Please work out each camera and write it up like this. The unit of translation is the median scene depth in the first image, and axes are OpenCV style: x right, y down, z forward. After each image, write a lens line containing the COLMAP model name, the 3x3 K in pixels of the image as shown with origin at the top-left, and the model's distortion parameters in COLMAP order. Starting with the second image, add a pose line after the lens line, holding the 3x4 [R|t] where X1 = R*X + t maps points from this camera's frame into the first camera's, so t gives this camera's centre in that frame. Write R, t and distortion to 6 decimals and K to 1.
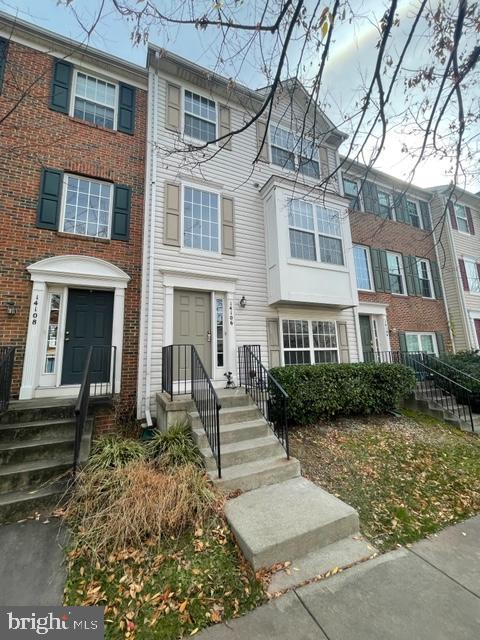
lens RADIAL K [[256.0, 0, 239.0], [0, 256.0, 320.2], [0, 0, 1]] dist [-0.001075, 0.000604]
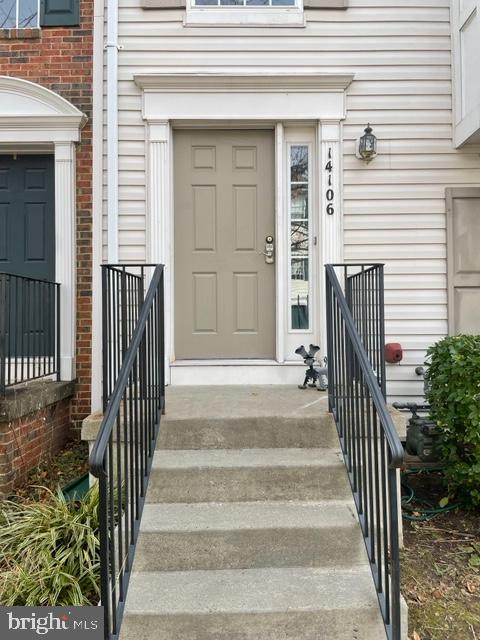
lens RADIAL K [[490.7, 0, 240.6], [0, 490.7, 319.5], [0, 0, 1]] dist [0.009019, -0.008858]
pose [[0.909900, 0.019093, -0.414389, 0.148521], [0.048035, 0.987371, 0.150967, 0.055359], [0.412038, -0.157270, 0.897492, 0.326414]]
